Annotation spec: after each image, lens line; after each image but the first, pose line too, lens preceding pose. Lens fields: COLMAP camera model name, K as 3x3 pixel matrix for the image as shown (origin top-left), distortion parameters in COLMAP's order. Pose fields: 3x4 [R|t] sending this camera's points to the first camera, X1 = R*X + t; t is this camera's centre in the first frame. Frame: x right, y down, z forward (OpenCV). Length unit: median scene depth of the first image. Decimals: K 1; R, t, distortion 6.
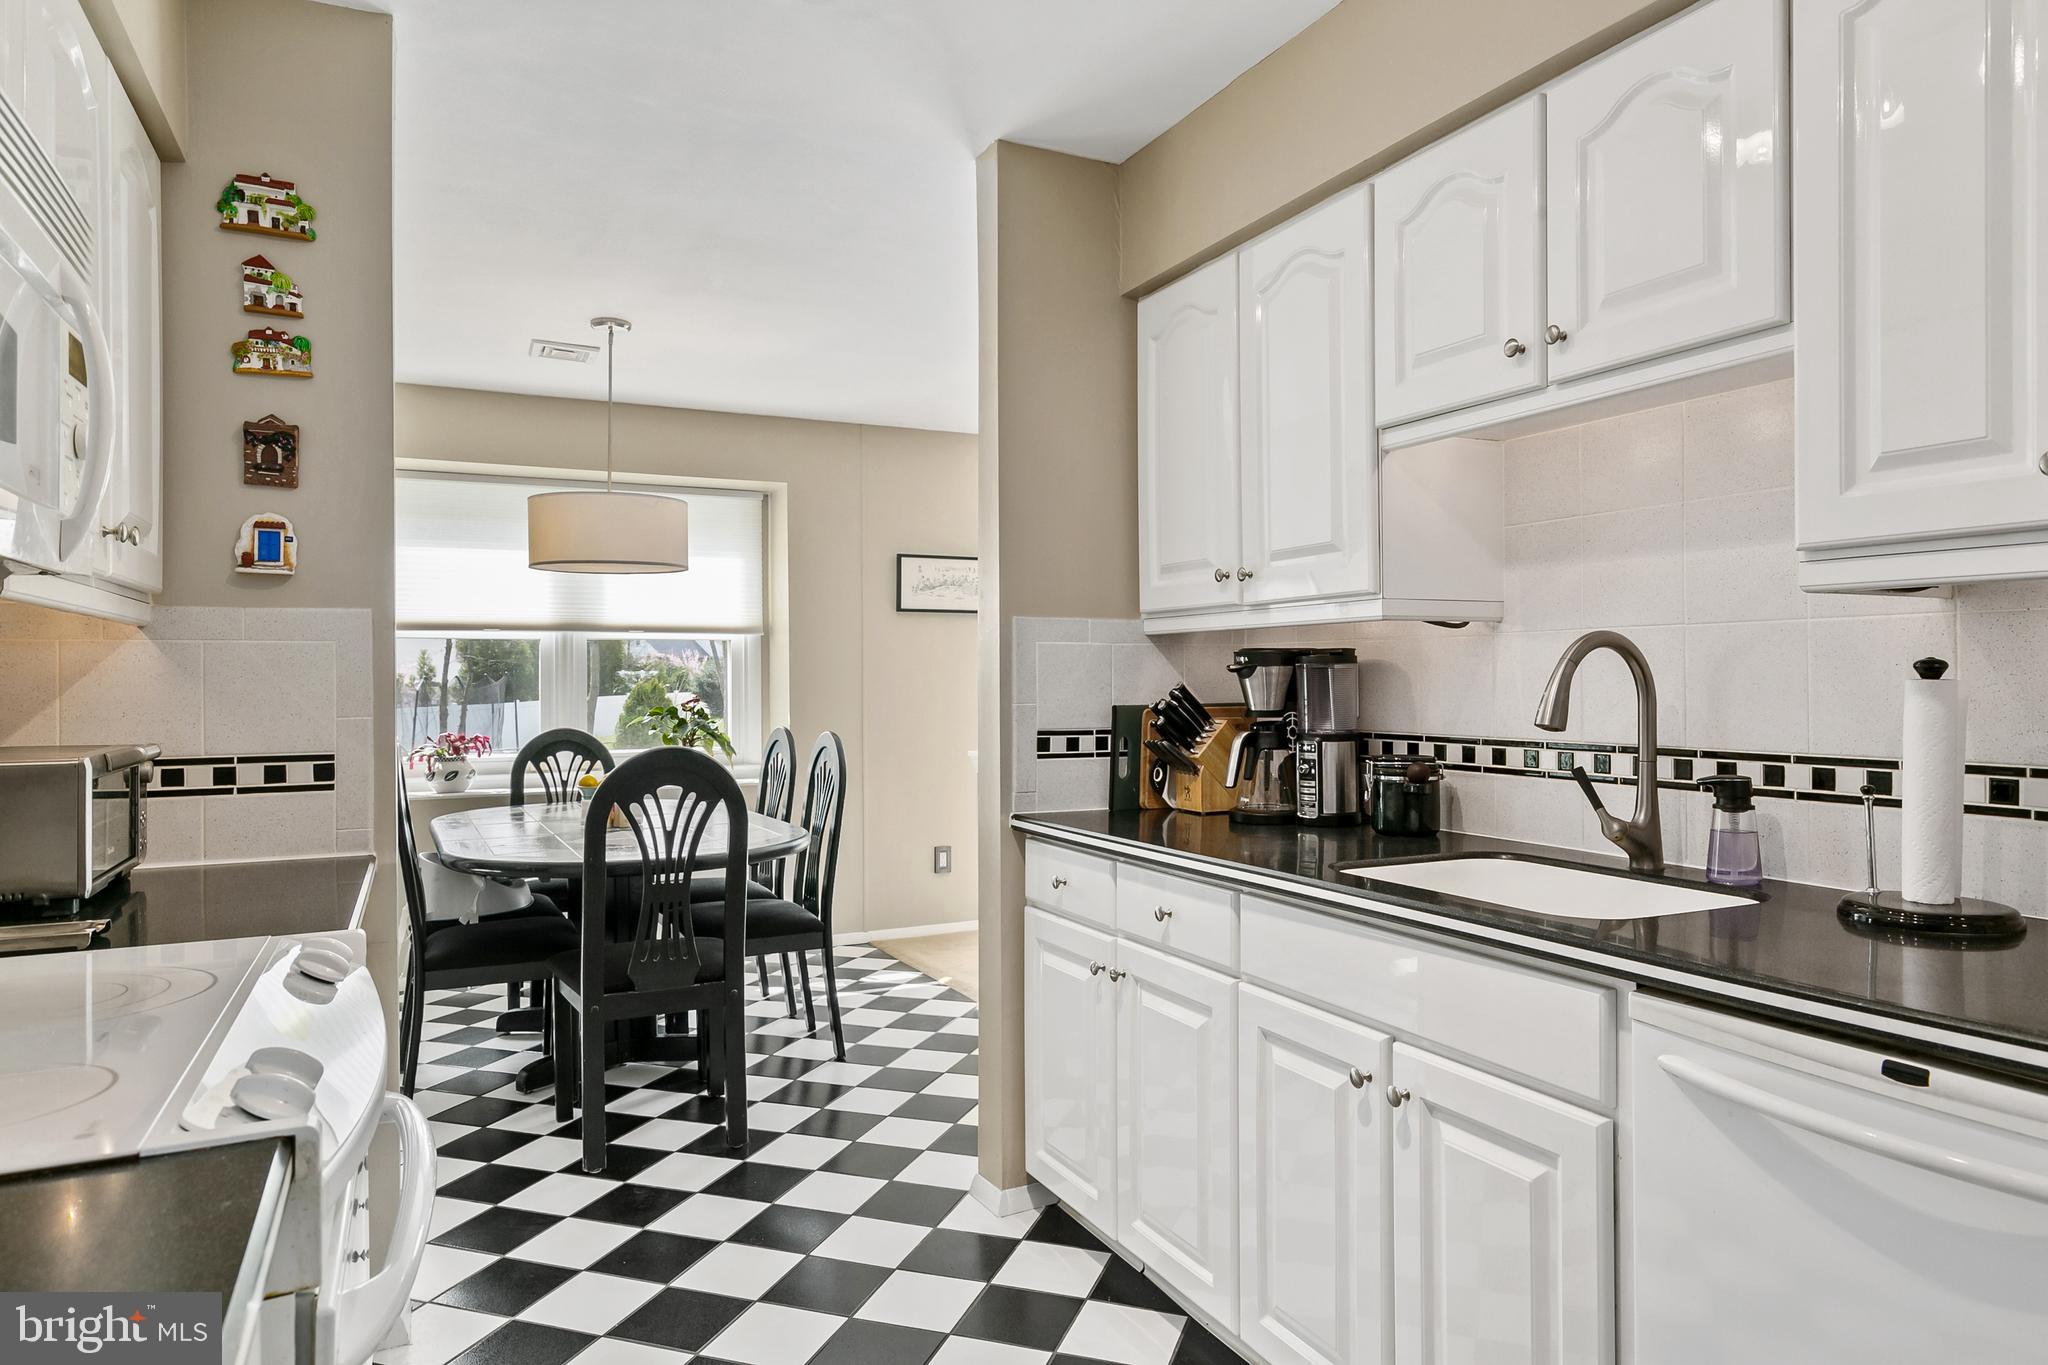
lens RADIAL K [[1277.4, 0, 1042.9], [0, 1277.4, 690.4], [0, 0, 1]] dist [-0.029538, -0.002008]
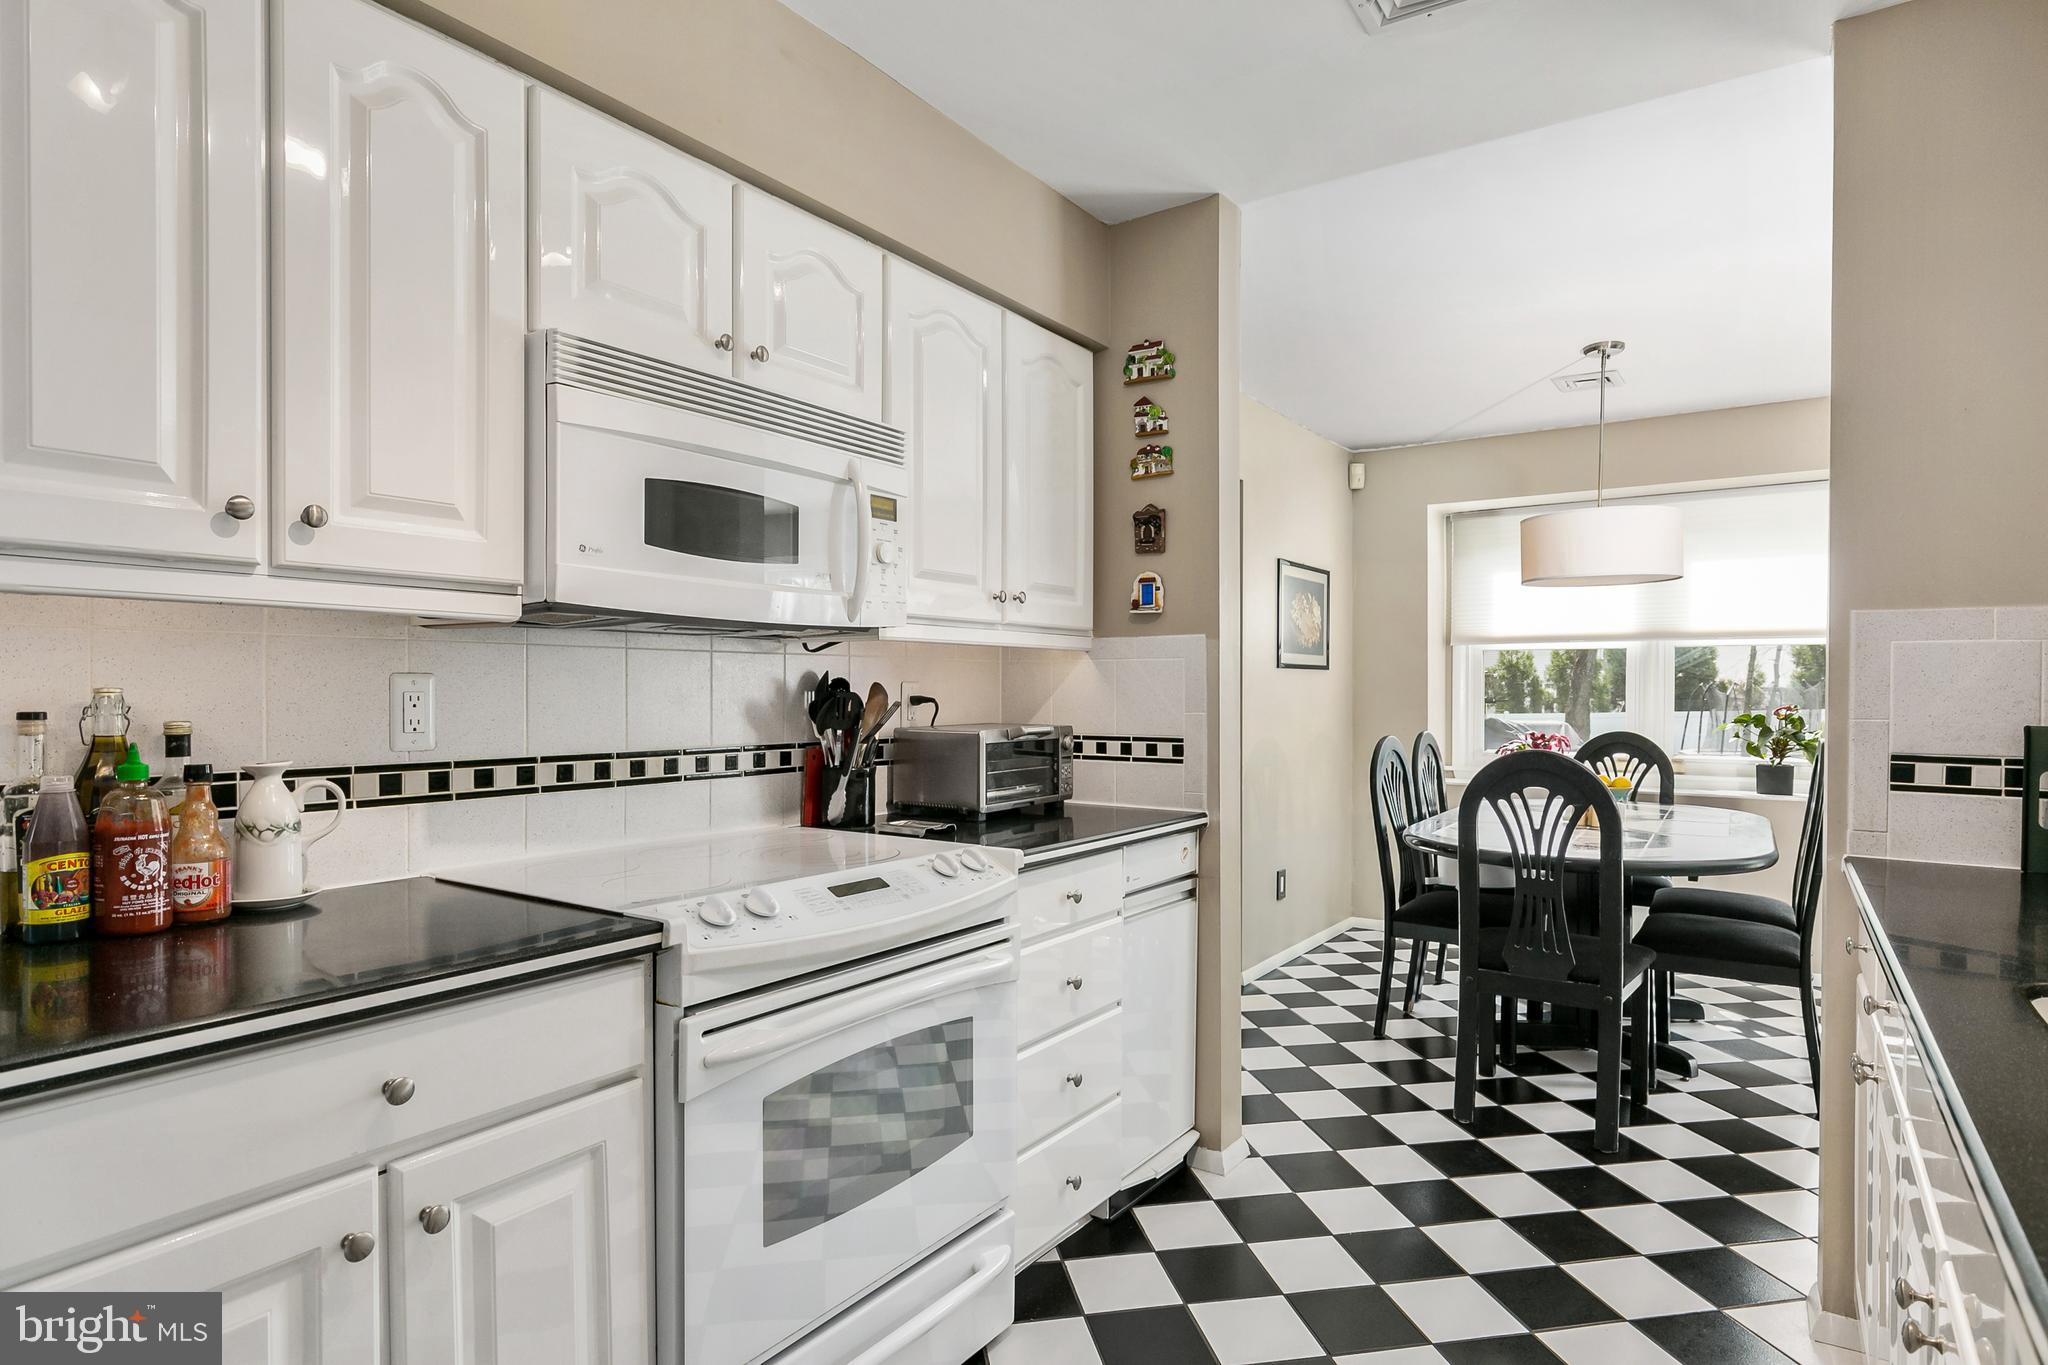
lens RADIAL K [[1104.9, 0, 1003.9], [0, 1104.9, 698.4], [0, 0, 1]] dist [-0.000152, 0.001732]
pose [[0.459237, 0.015547, -0.888178, 0.314365], [-0.011489, 0.999867, 0.011562, -0.004220], [0.888239, 0.004895, 0.459355, 0.180349]]
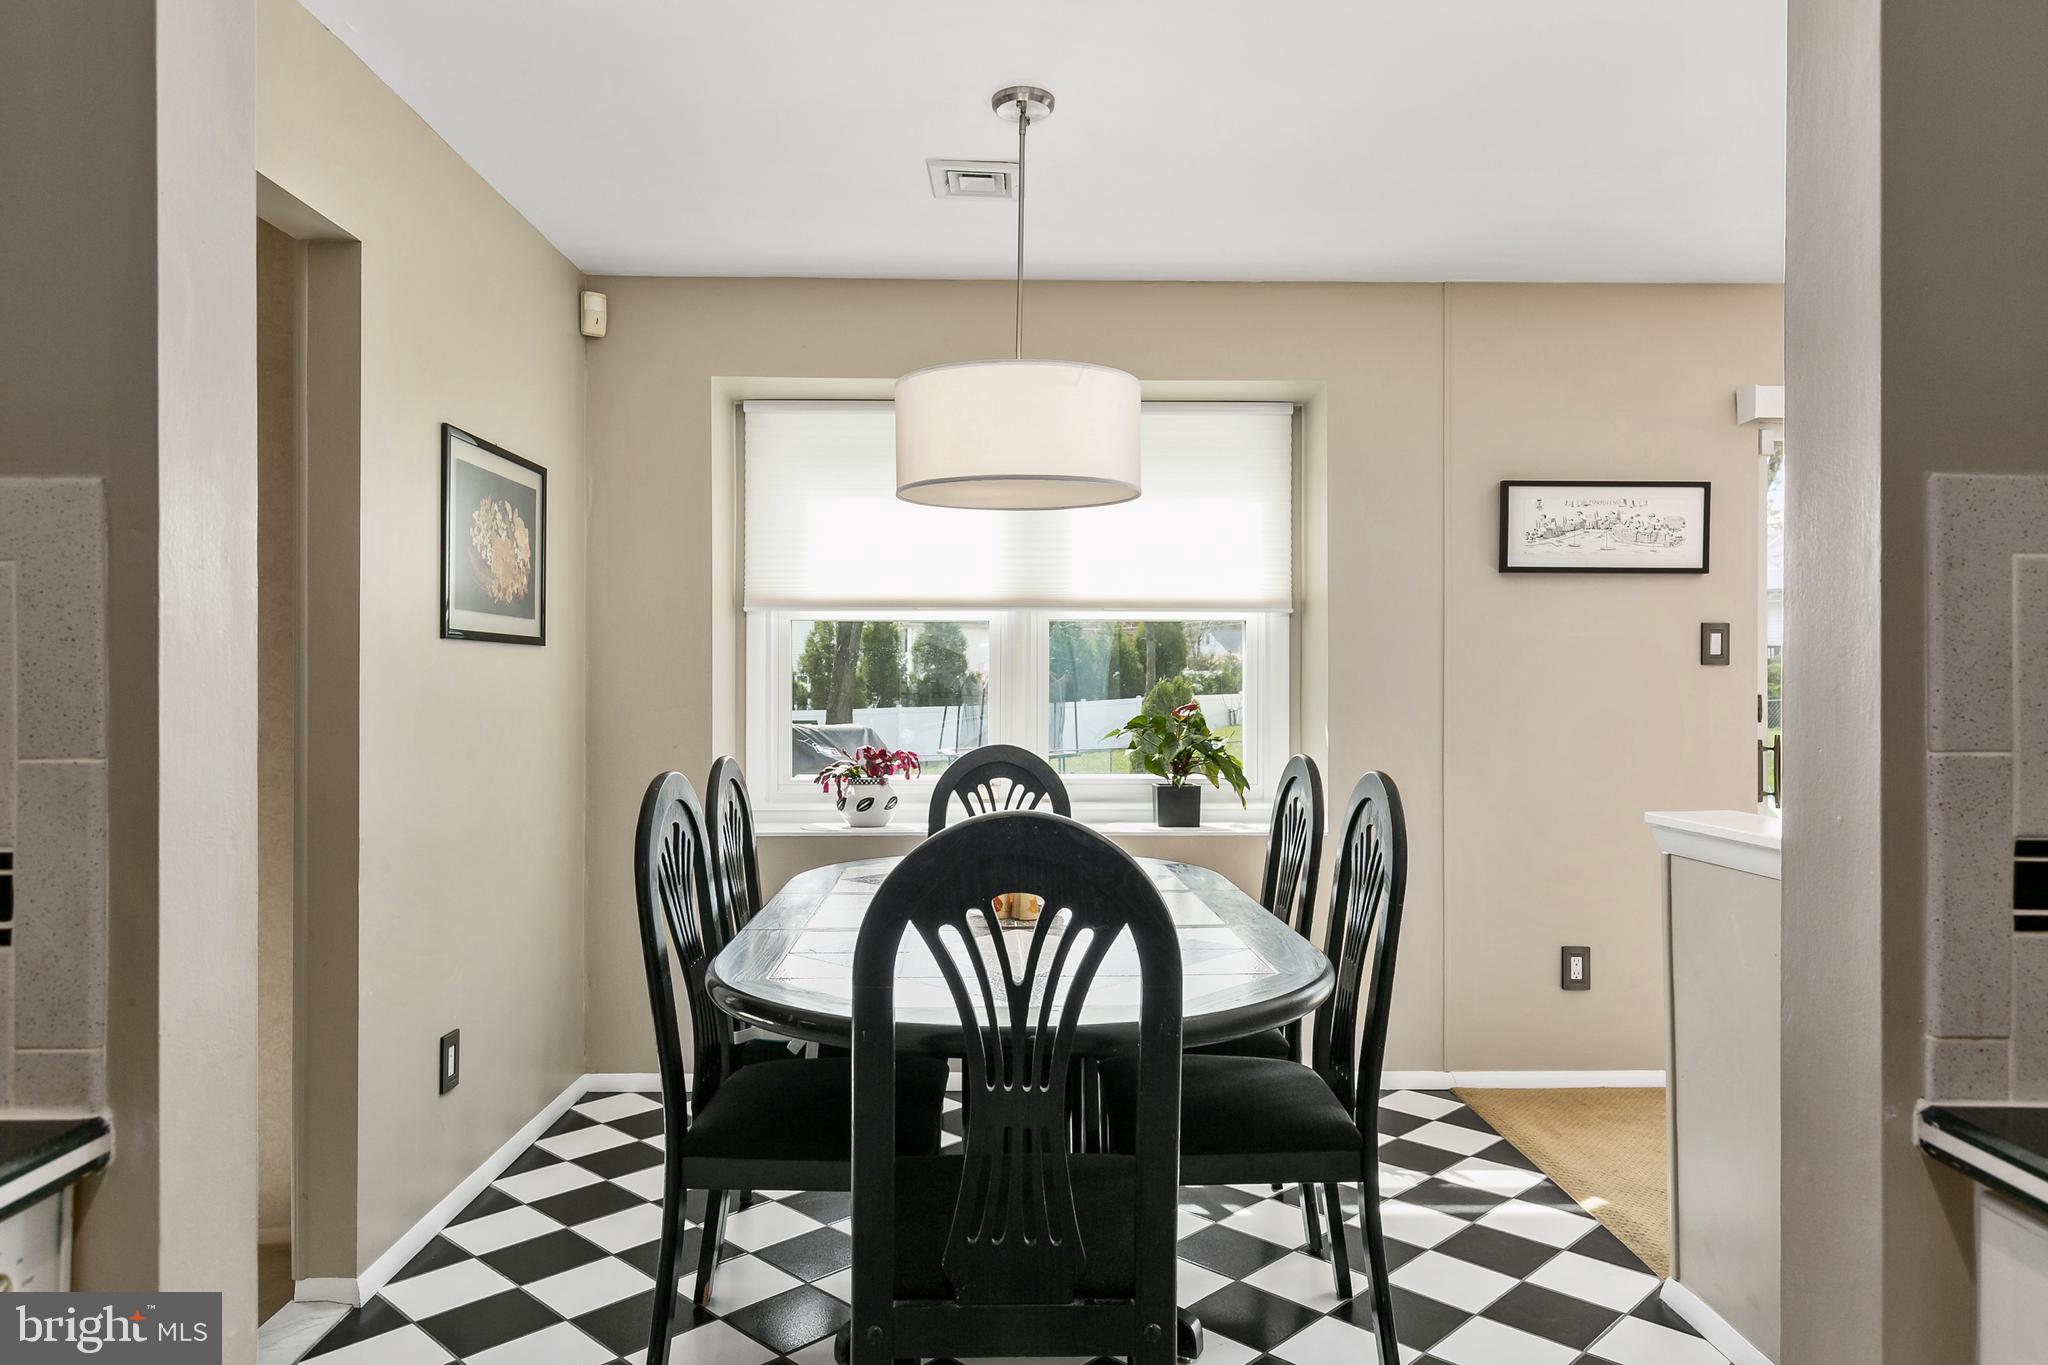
lens RADIAL K [[1308.4, 0, 1033.8], [0, 1308.4, 676.5], [0, 0, 1]] dist [0.016156, -0.001376]
pose [[0.901585, 0.005733, -0.432565, -0.072555], [-0.010777, 0.999899, -0.009212, -0.002388], [0.432469, 0.012967, 0.901556, 0.545263]]
